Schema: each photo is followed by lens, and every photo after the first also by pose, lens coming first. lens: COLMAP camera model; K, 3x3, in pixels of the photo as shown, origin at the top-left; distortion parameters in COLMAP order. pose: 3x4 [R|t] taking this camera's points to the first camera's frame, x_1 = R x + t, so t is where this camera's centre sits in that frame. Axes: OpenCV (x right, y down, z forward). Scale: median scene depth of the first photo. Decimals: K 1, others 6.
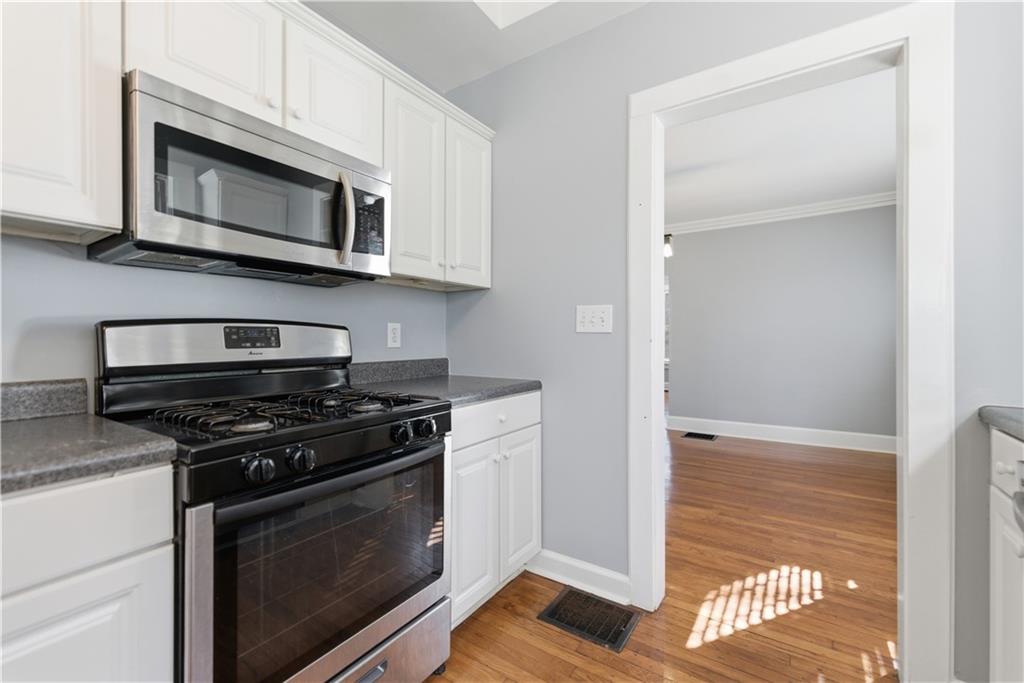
lens RADIAL K [[434.1, 0, 511.2], [0, 434.1, 345.0], [0, 0, 1]] dist [0.000579, 0.000213]
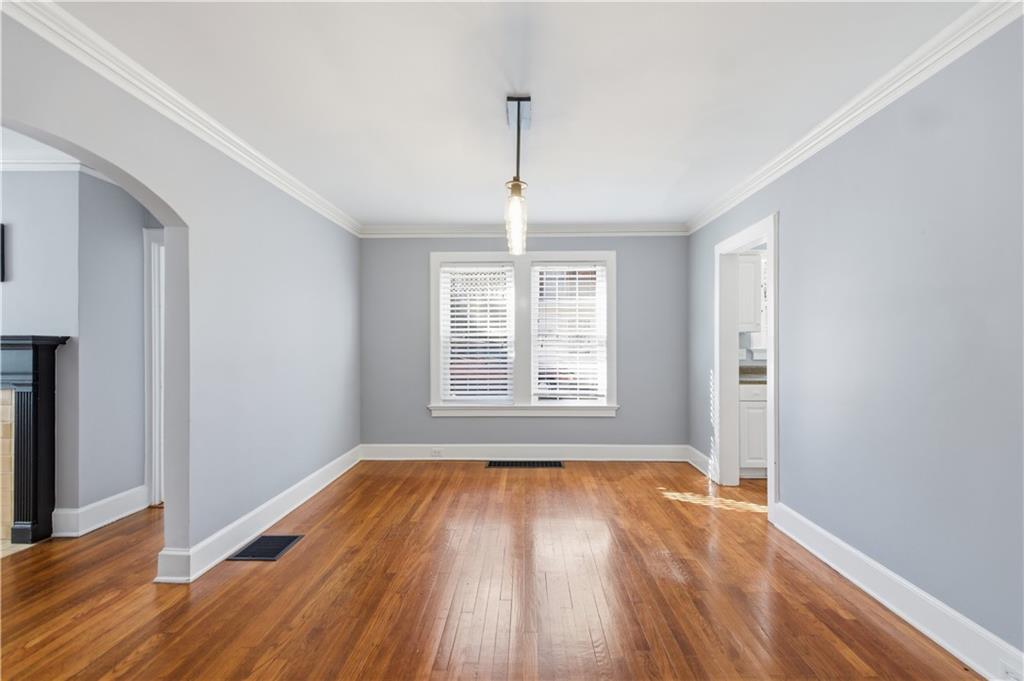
lens RADIAL K [[447.2, 0, 512.0], [0, 447.2, 340.5], [0, 0, 1]] dist [-0.000251, -0.000176]
pose [[-0.537917, 0.006496, 0.842973, -0.556932], [0.010487, 0.999944, -0.001014, -0.115226], [-0.842933, 0.008295, -0.537955, 2.702275]]
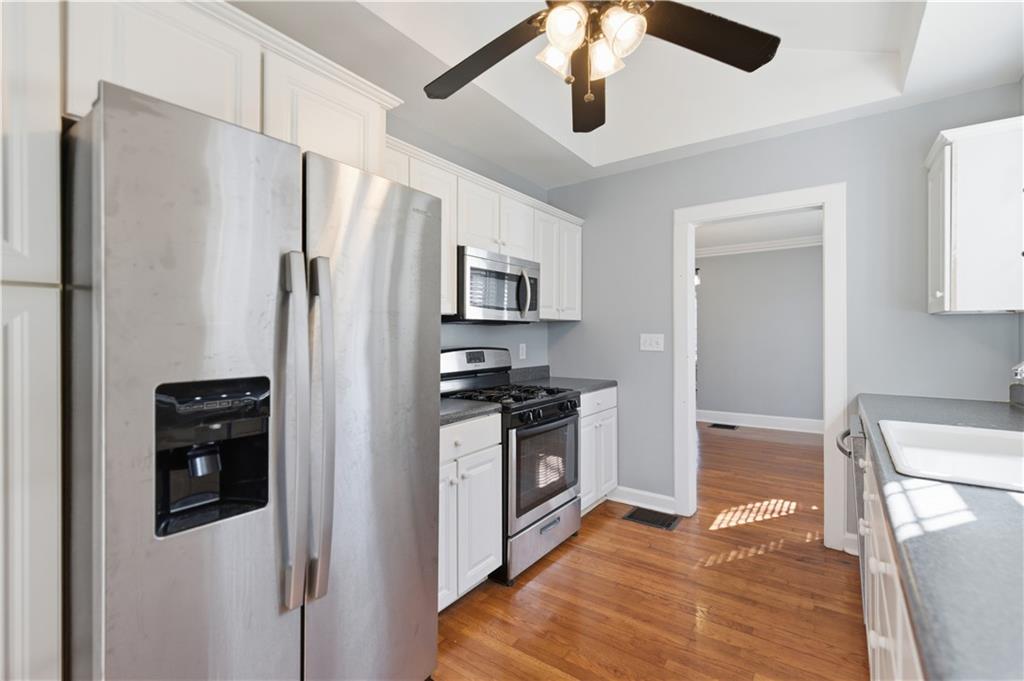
lens RADIAL K [[447.2, 0, 512.0], [0, 447.2, 340.5], [0, 0, 1]] dist [-0.000251, -0.000176]
pose [[0.999152, -0.001688, -0.041138, -0.271317], [0.001439, 0.999981, -0.006066, -0.060060], [0.041147, 0.006001, 0.999135, -0.720404]]
